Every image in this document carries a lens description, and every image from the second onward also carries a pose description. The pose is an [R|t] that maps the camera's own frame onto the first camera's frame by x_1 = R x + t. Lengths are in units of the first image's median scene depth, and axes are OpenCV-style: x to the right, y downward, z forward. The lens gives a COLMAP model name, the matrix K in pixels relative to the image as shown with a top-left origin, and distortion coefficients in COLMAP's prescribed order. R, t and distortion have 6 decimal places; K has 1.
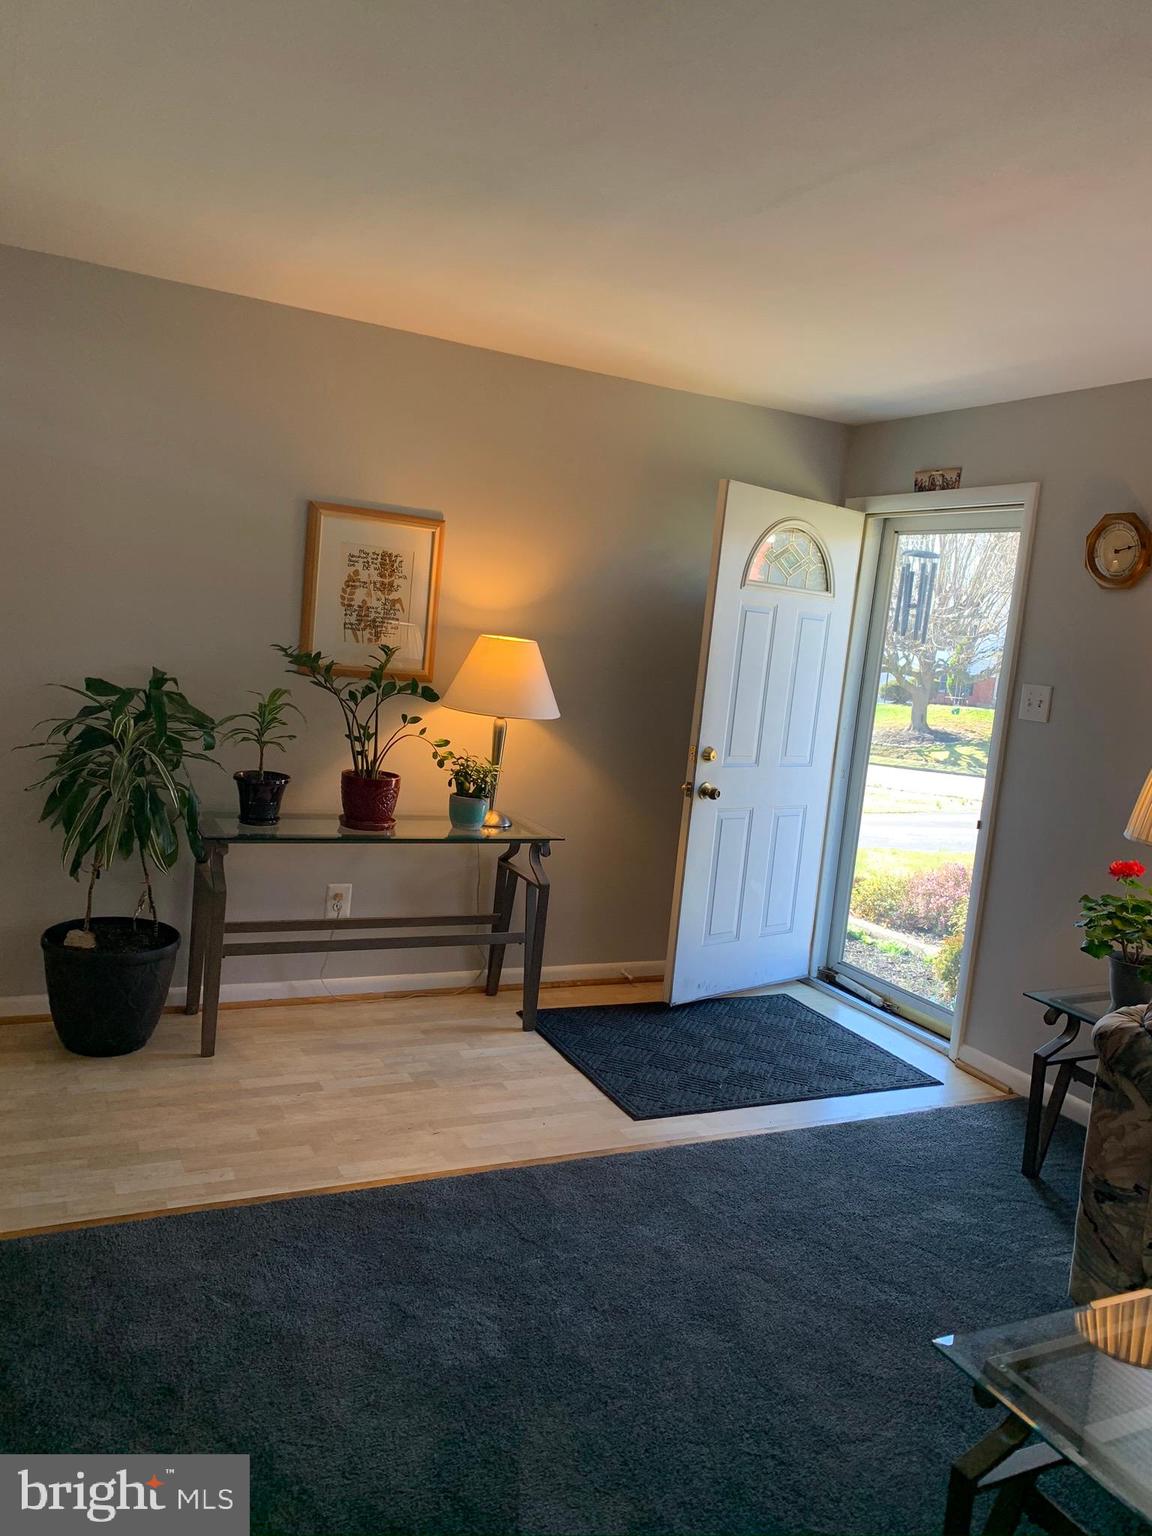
lens RADIAL K [[1158.5, 0, 576.2], [0, 1158.5, 766.6], [0, 0, 1]] dist [0.060218, -0.032274]
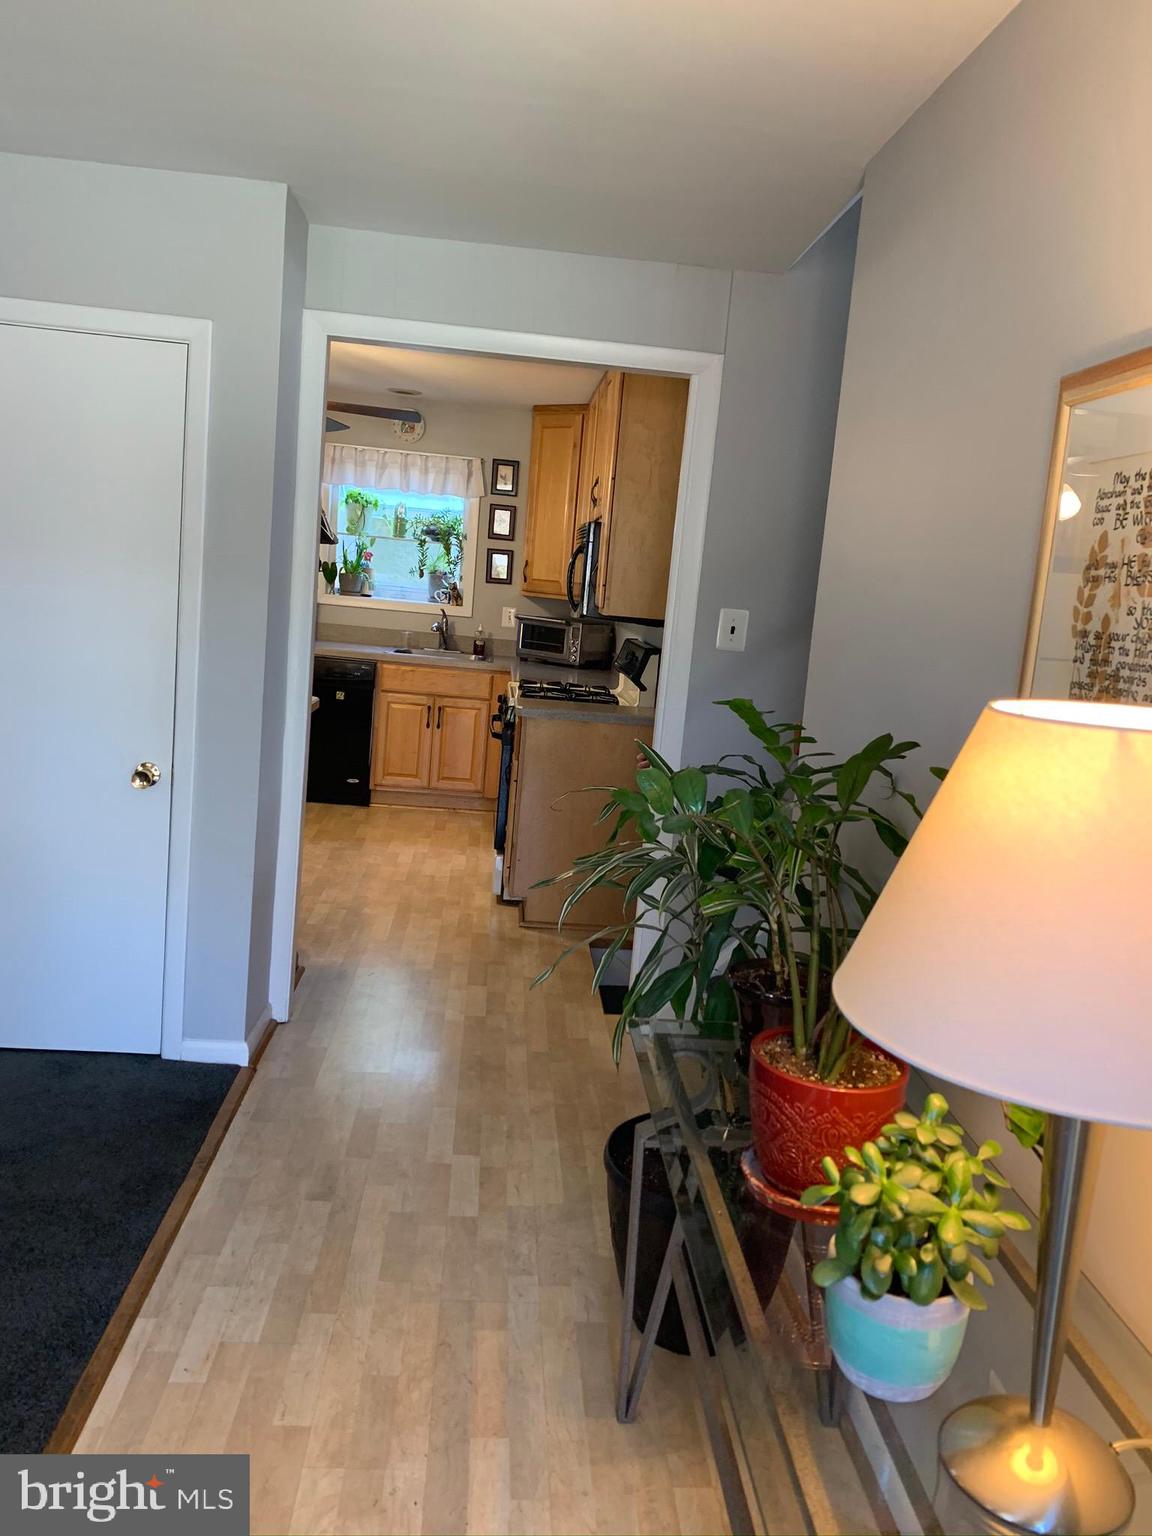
lens RADIAL K [[1158.5, 0, 589.9], [0, 1158.5, 774.1], [0, 0, 1]] dist [0.060218, -0.032274]
pose [[-0.375257, 0.013826, -0.926818, 0.235190], [-0.231523, 0.966798, 0.108163, -0.122217], [0.897541, 0.255168, -0.359596, 1.211145]]
